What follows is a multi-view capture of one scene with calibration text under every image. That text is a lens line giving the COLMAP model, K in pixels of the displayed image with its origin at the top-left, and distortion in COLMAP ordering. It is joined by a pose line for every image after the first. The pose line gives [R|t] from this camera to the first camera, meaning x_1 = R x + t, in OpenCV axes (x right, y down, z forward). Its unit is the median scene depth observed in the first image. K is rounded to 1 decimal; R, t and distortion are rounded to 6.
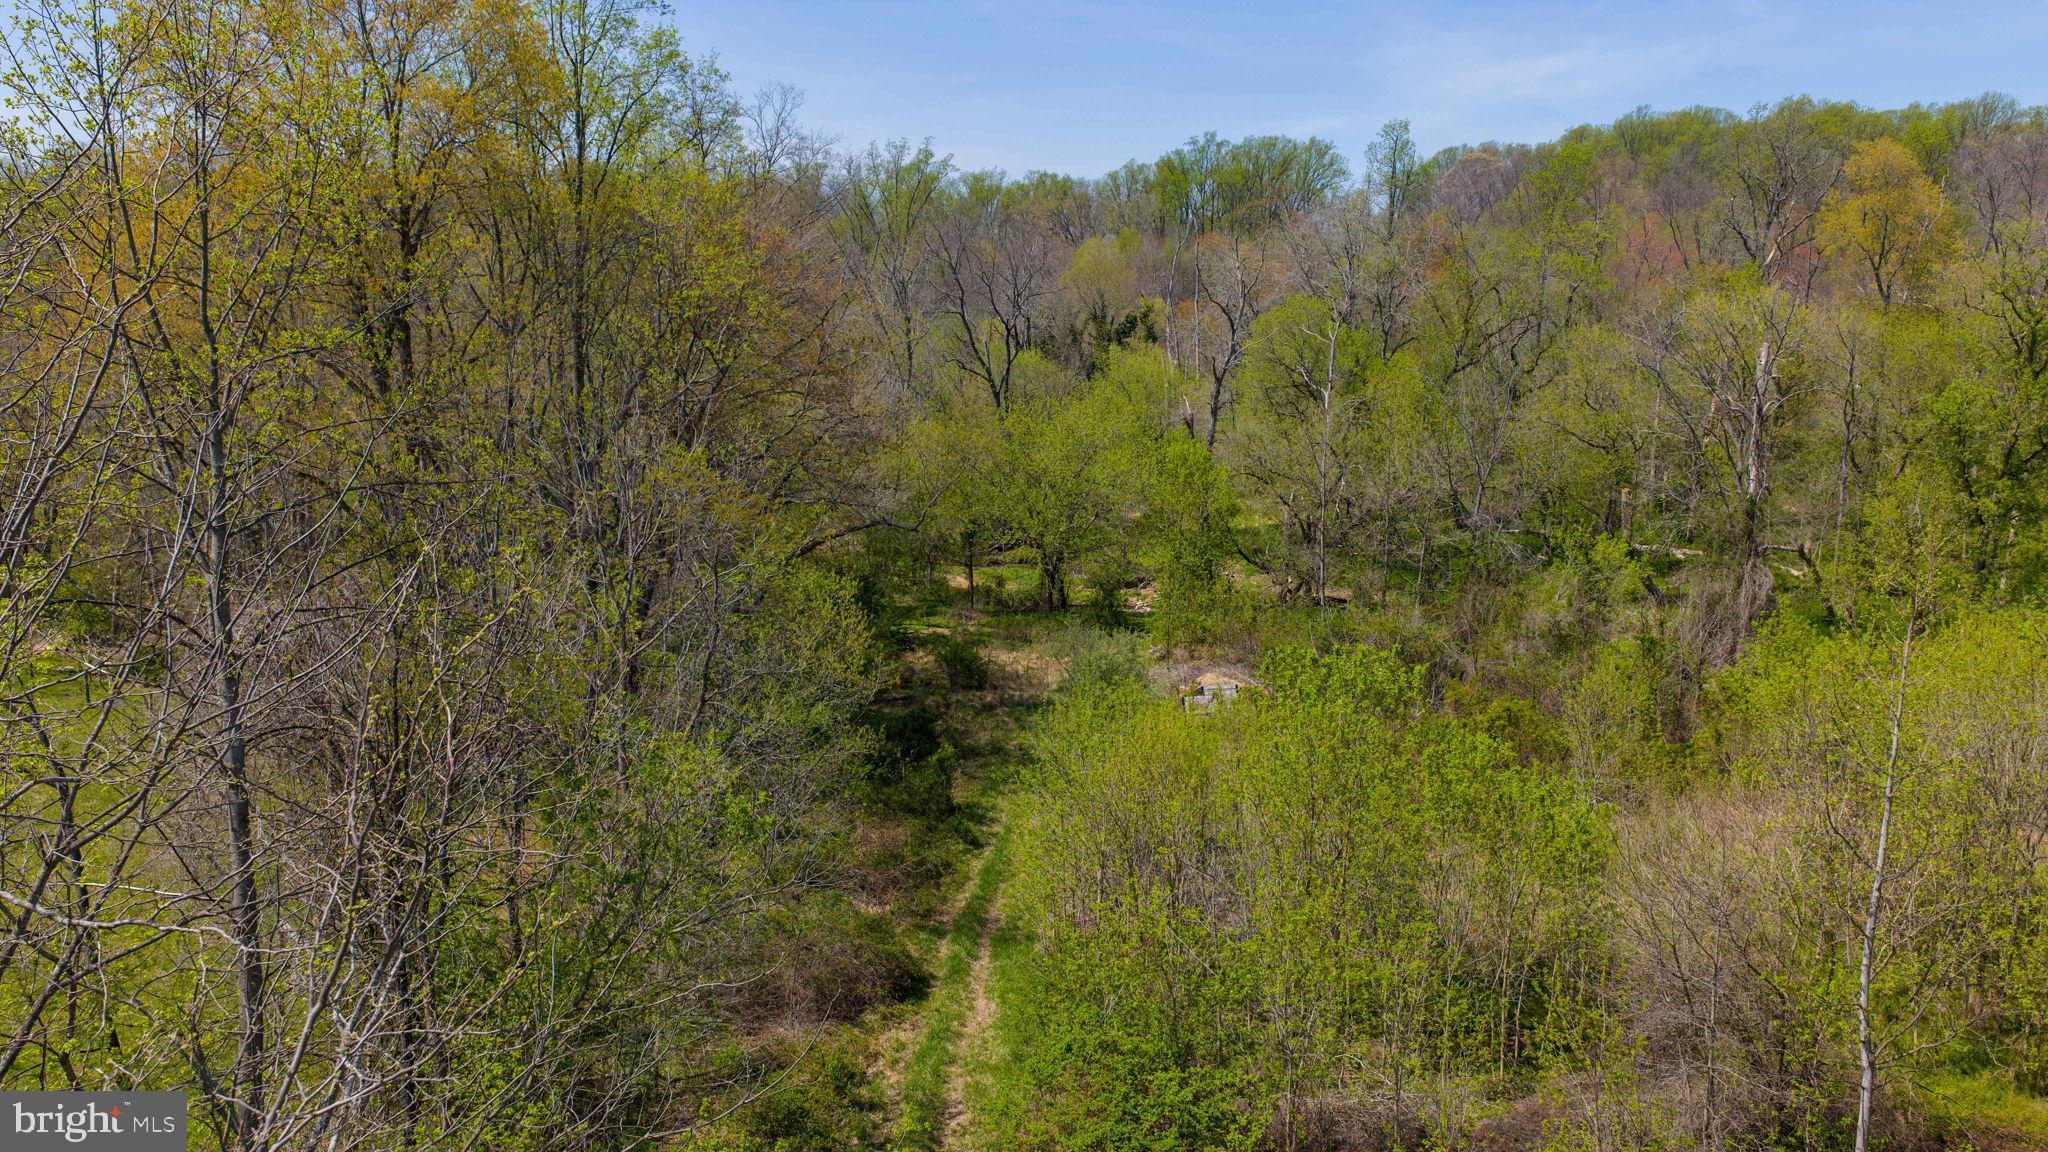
lens RADIAL K [[1683.2, 0, 1039.1], [0, 1683.2, 577.7], [0, 0, 1]] dist [0.028660, -0.043032]
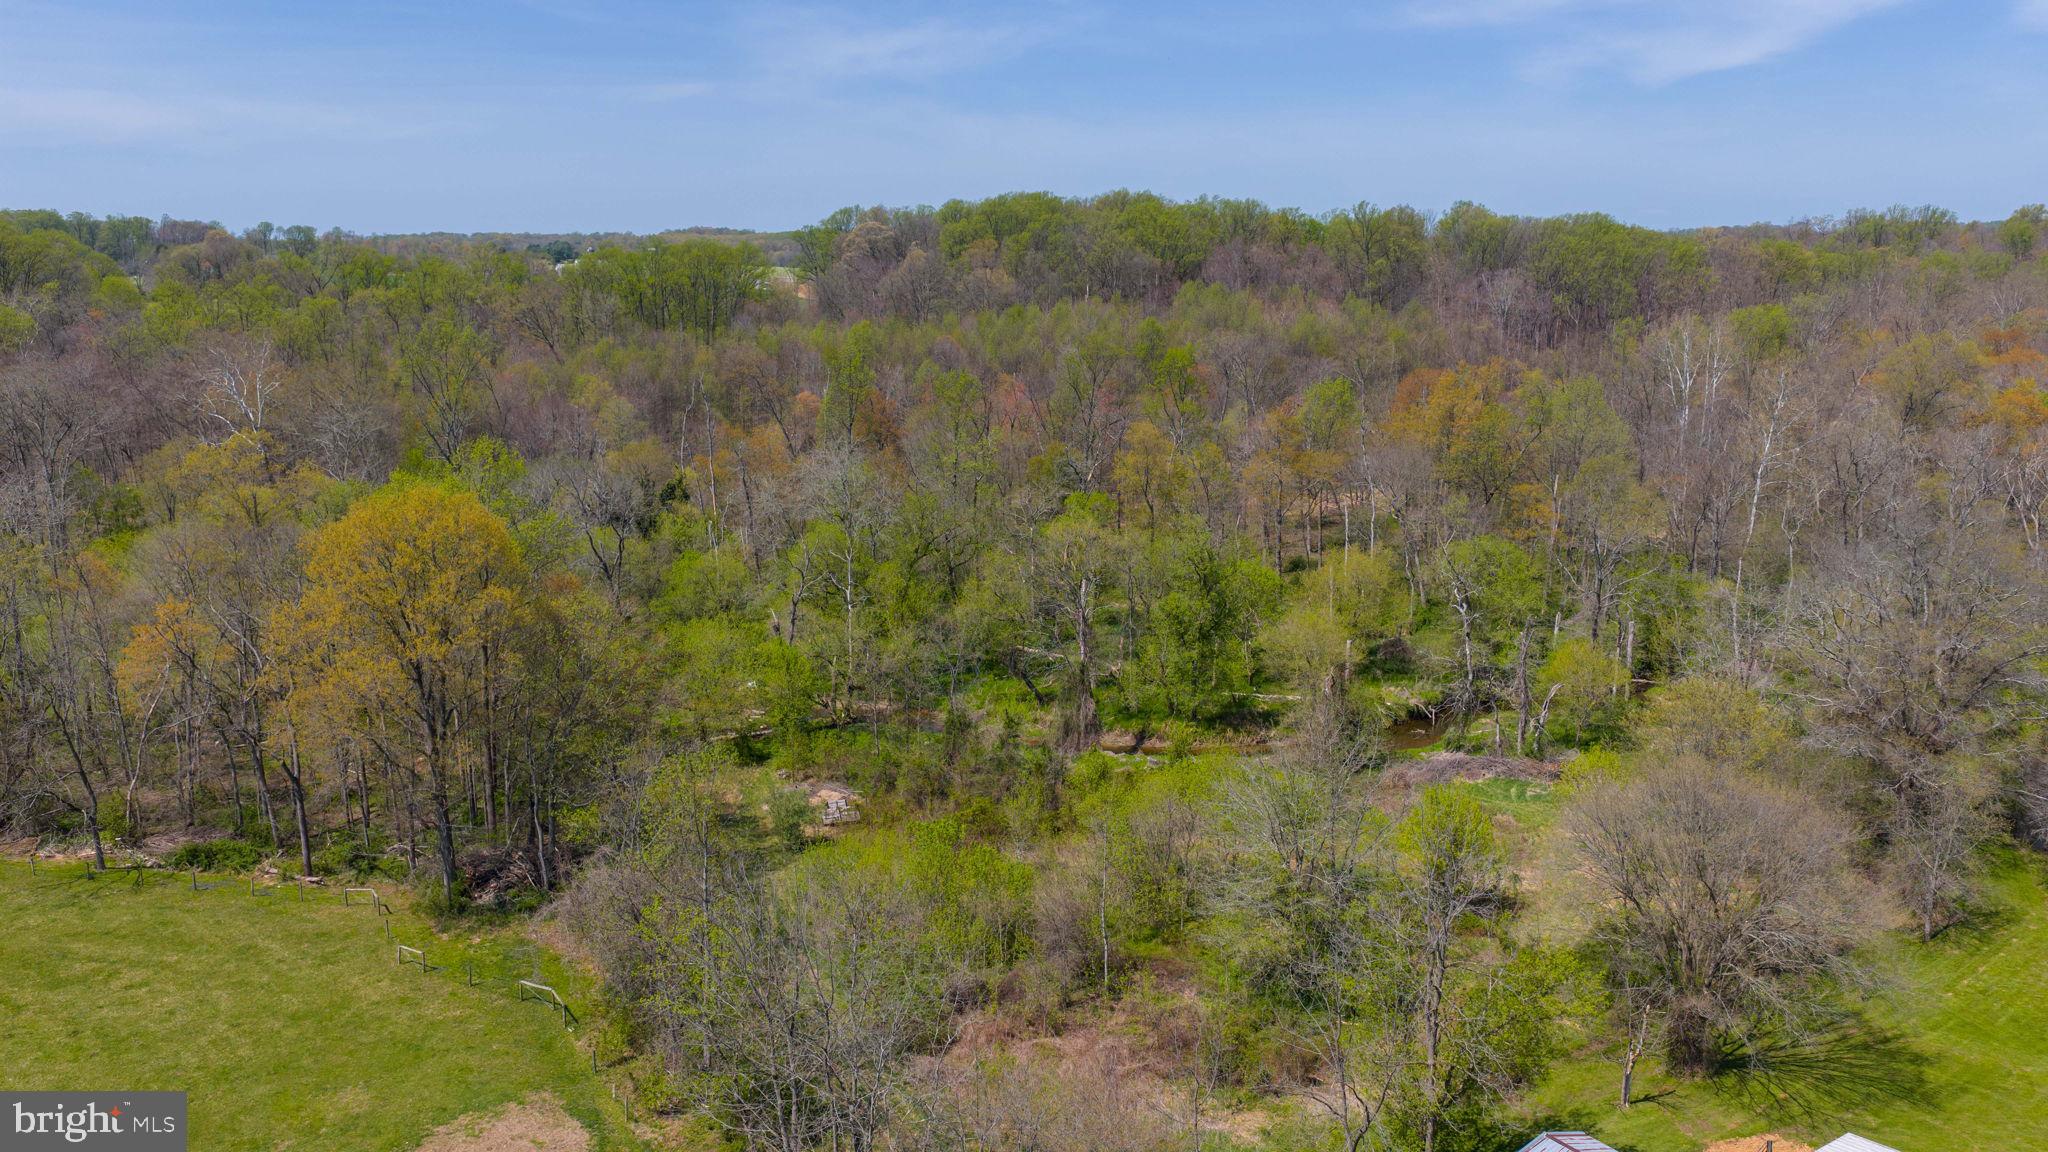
lens RADIAL K [[1683.2, 0, 1020.4], [0, 1683.2, 580.6], [0, 0, 1]] dist [0.028660, -0.043032]
pose [[0.940450, -0.071396, 0.332351, -0.235711], [0.063440, 0.997381, 0.034744, -0.178343], [-0.333961, -0.011590, 0.942516, -0.667417]]
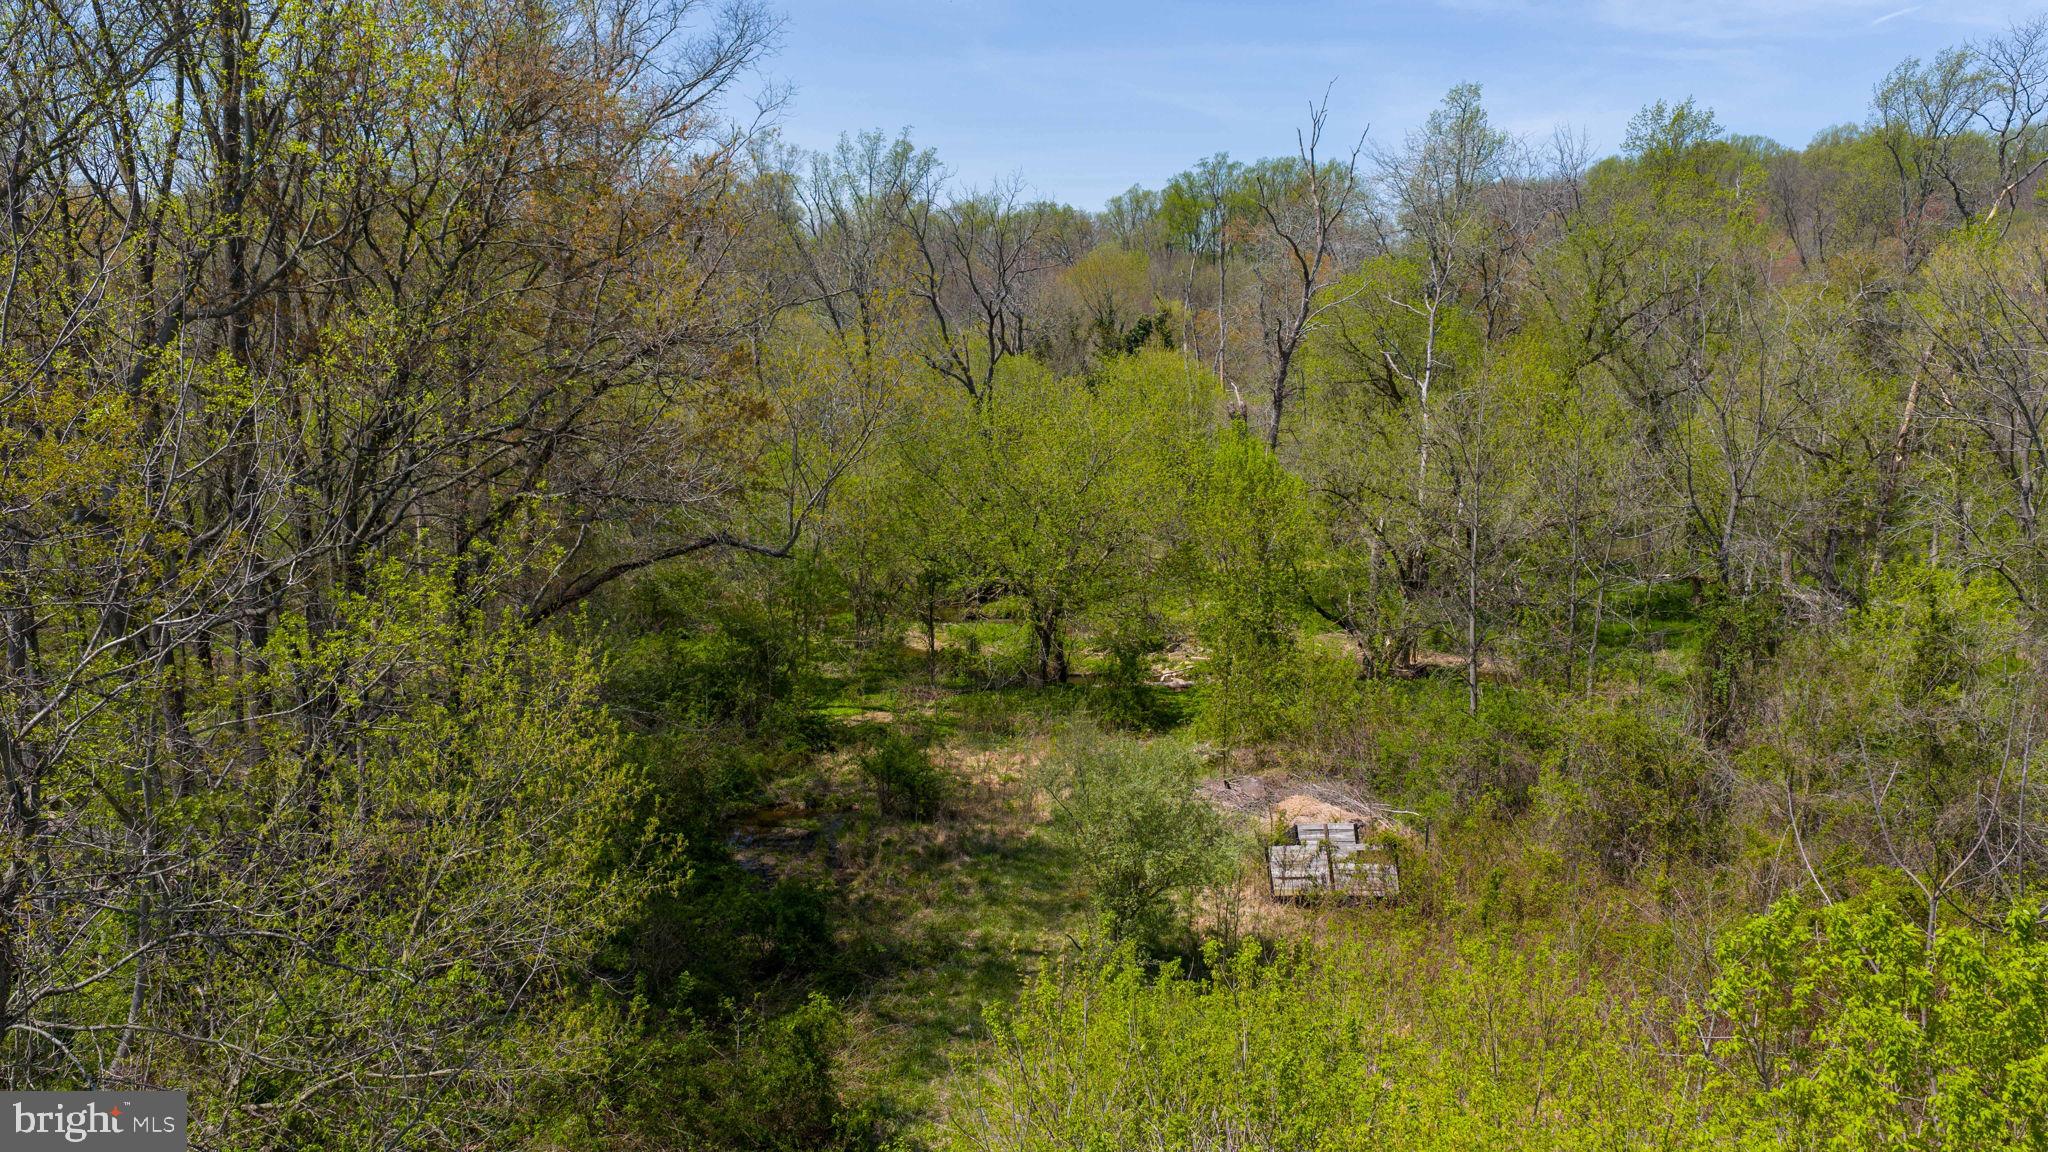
lens RADIAL K [[1683.2, 0, 1014.3], [0, 1683.2, 572.8], [0, 0, 1]] dist [0.028660, -0.043032]
pose [[0.999895, 0.001119, -0.014434, 0.004377], [-0.001631, 0.999369, -0.035484, -0.002238], [0.014385, 0.035503, 0.999266, 0.289569]]
